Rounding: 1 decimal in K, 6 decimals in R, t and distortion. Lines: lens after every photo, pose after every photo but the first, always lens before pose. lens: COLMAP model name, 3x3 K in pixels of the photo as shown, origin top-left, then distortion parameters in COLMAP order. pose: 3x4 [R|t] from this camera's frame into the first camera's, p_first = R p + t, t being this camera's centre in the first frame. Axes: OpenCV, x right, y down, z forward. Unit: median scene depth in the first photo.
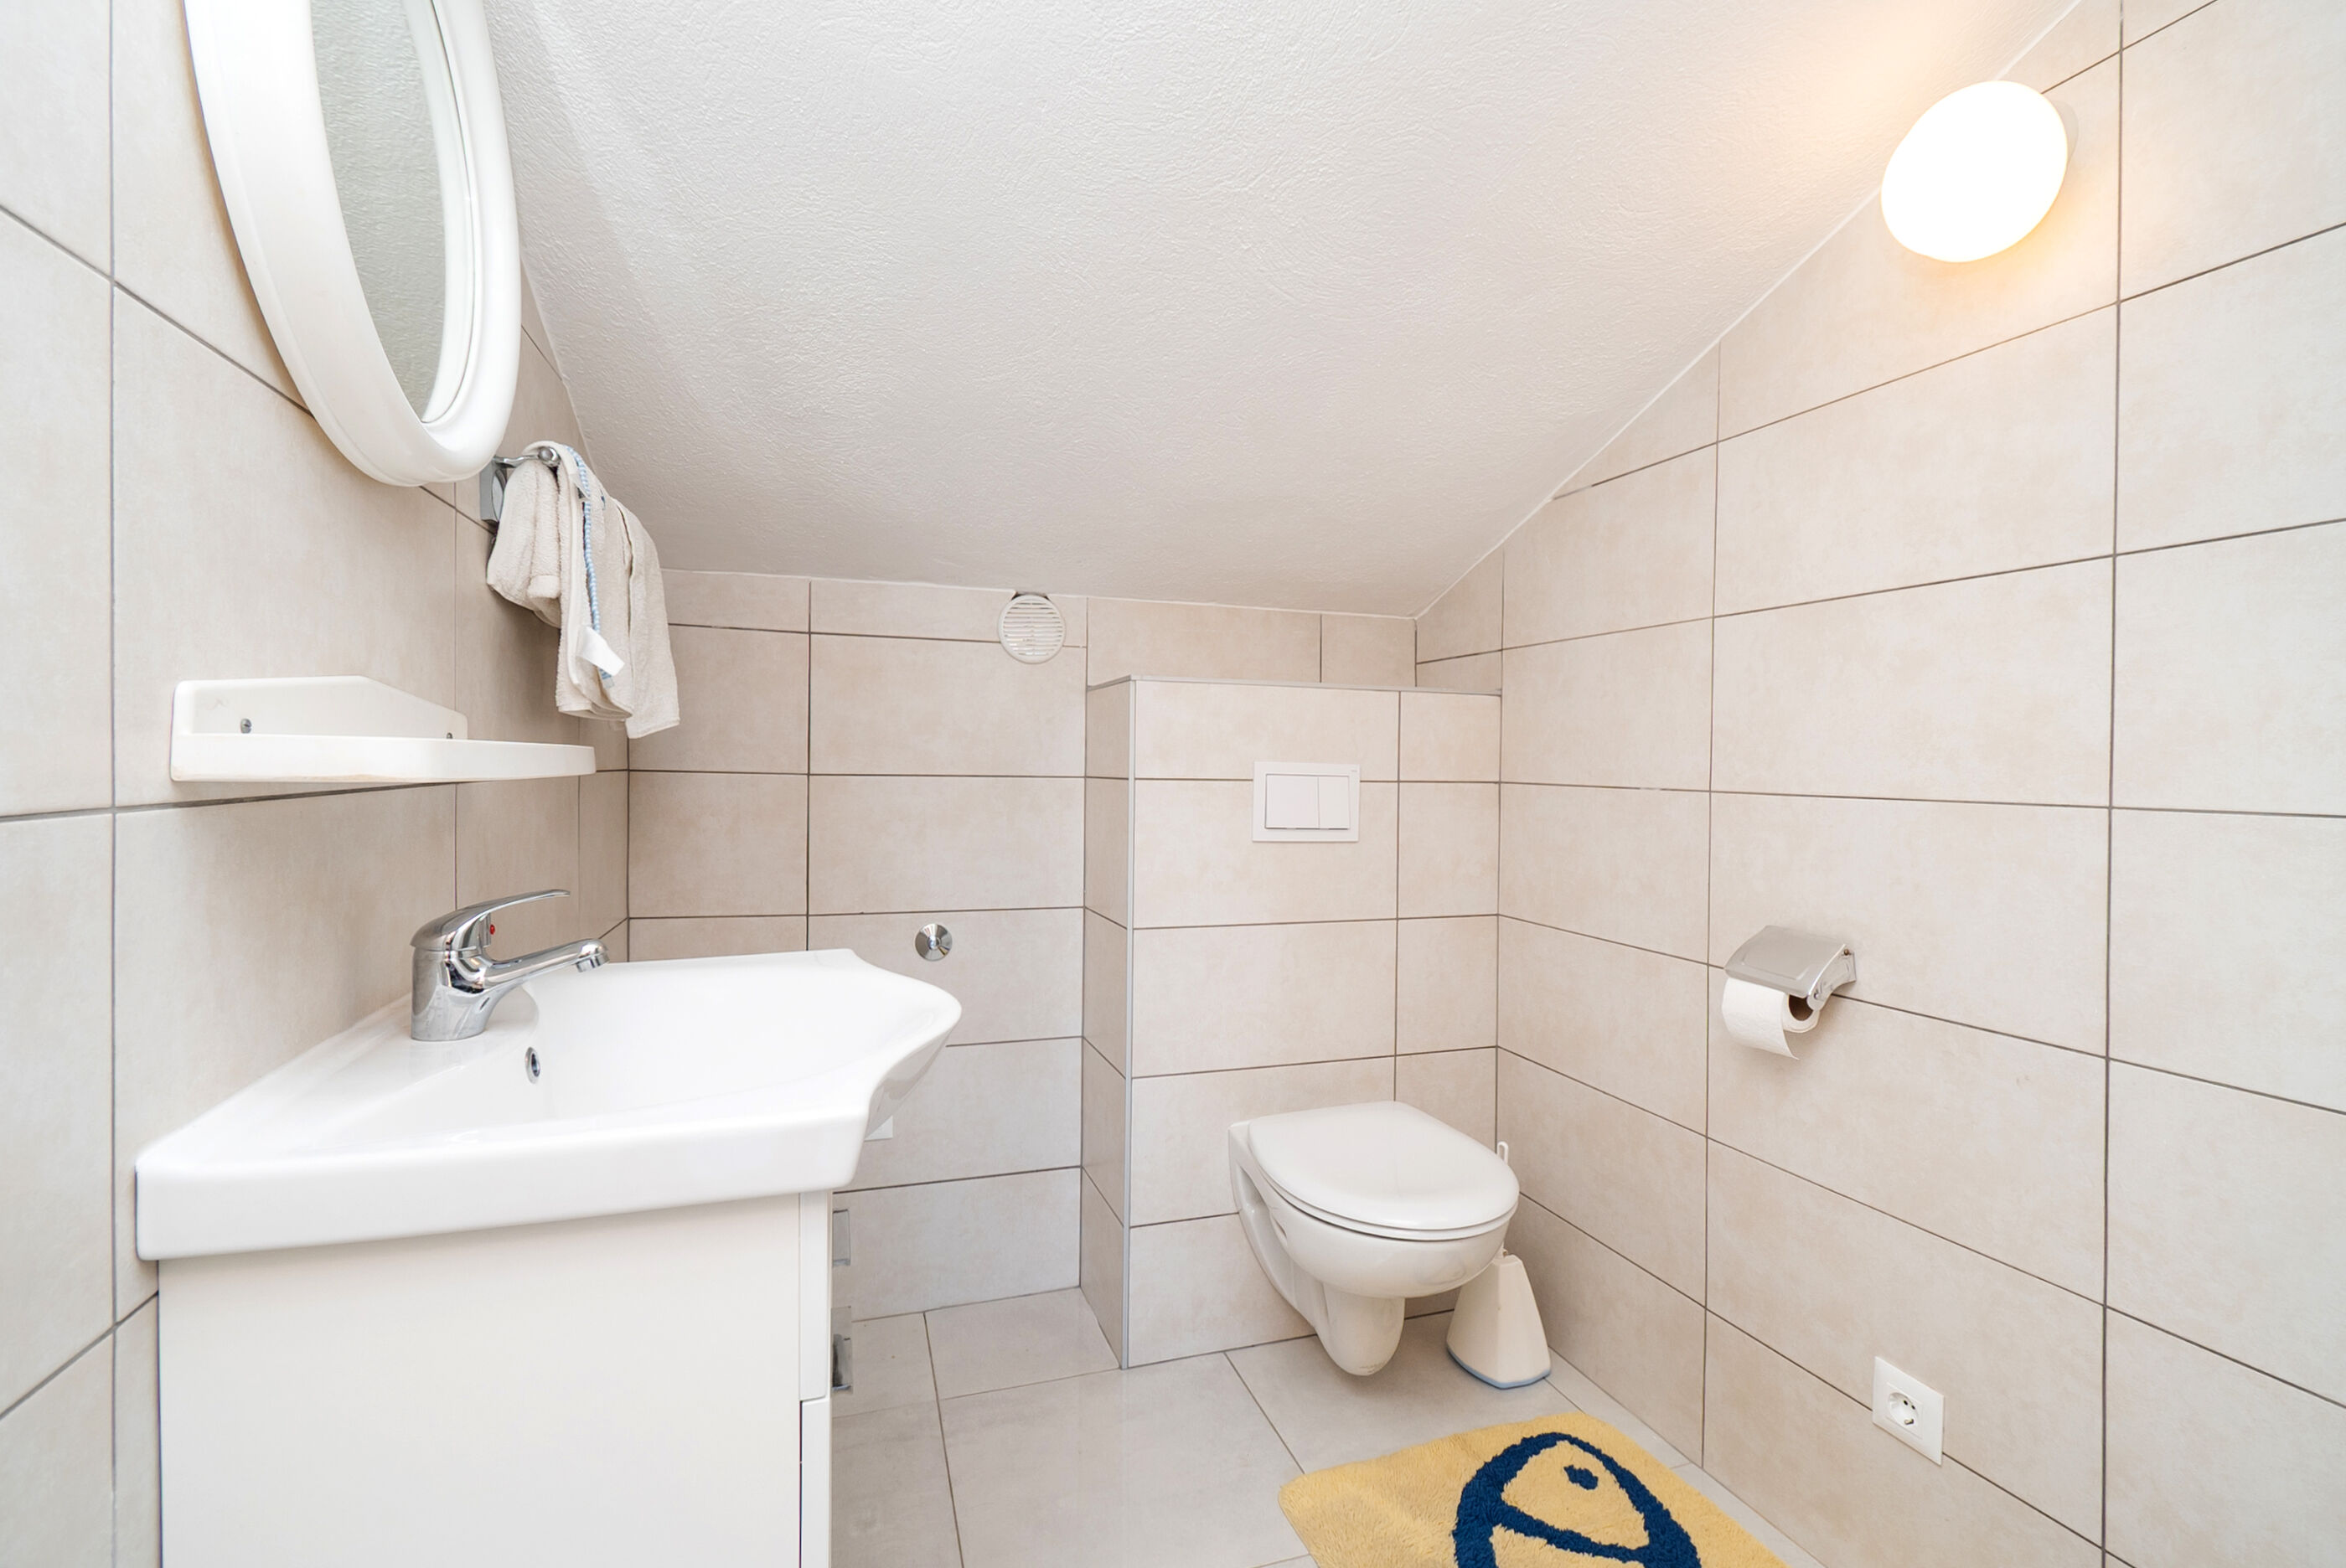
lens RADIAL K [[1028.5, 0, 1162.8], [0, 1028.5, 780.7], [0, 0, 1]] dist [0.013363, -0.000088]
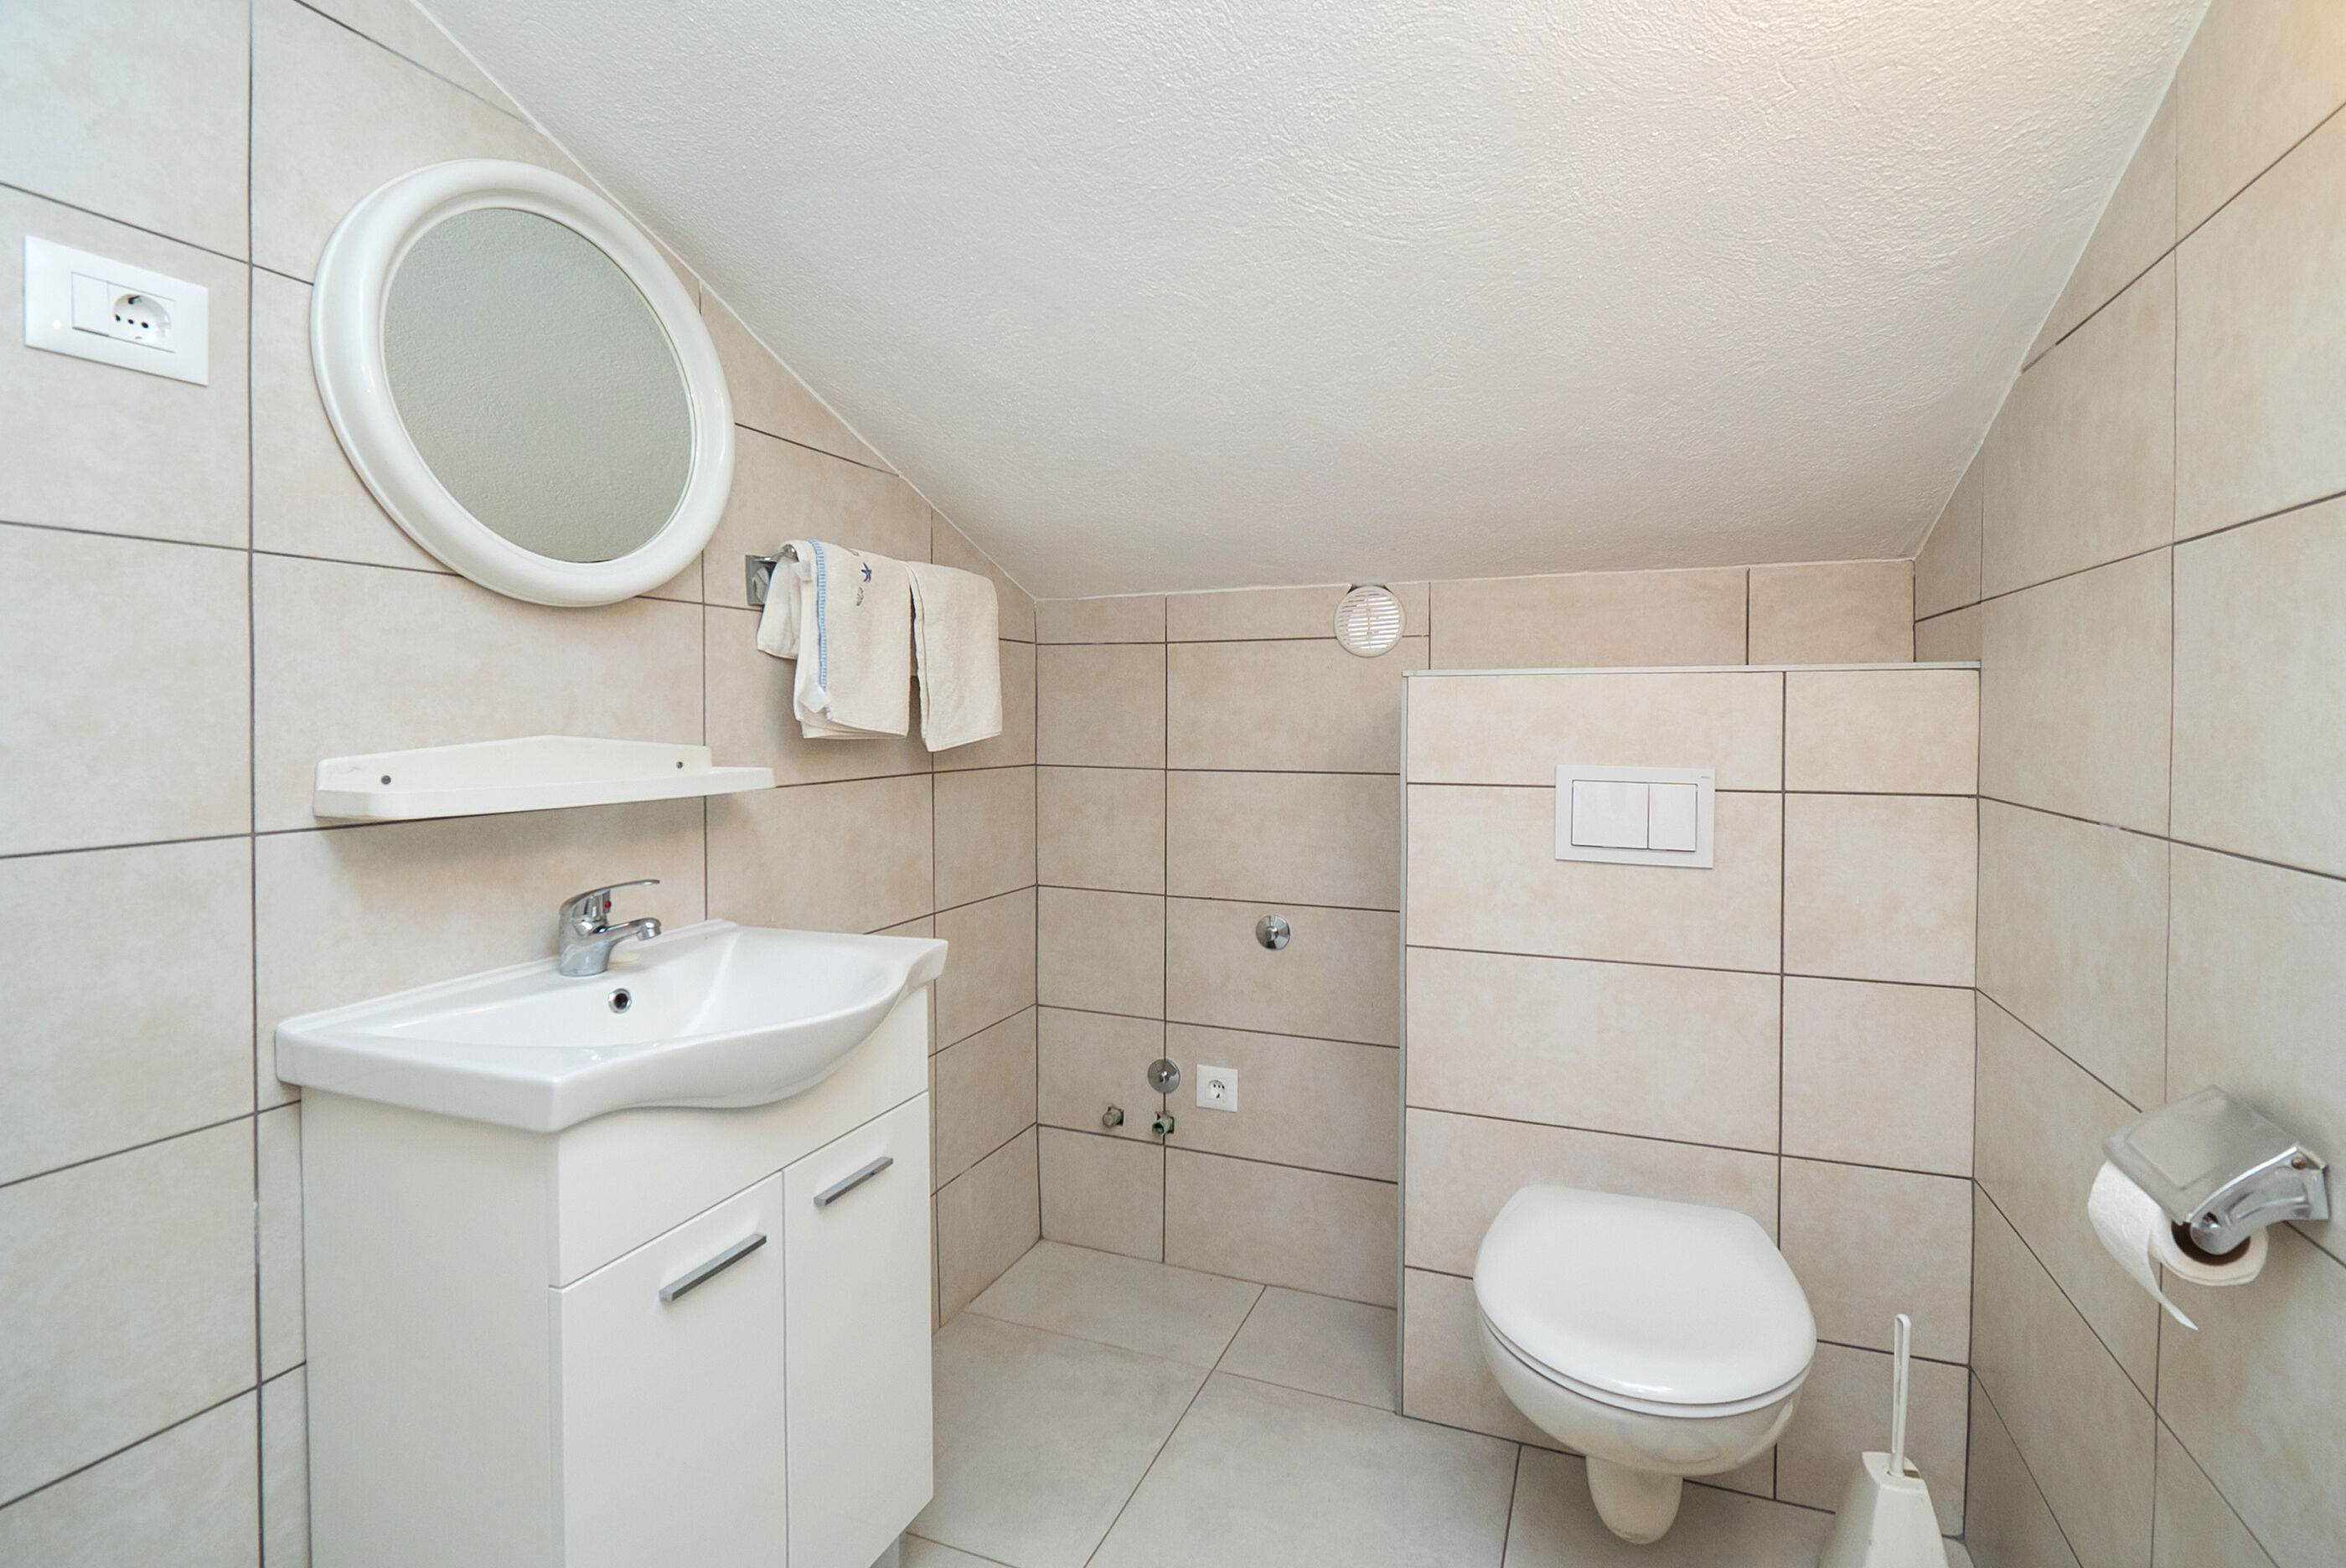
lens RADIAL K [[1028.5, 0, 1212.1], [0, 1028.5, 750.4], [0, 0, 1]] dist [0.013363, -0.000088]
pose [[0.783966, 0.007104, -0.620763, 0.387578], [-0.001689, 0.999955, 0.009310, -0.037331], [0.620801, -0.006251, 0.783943, 0.159353]]
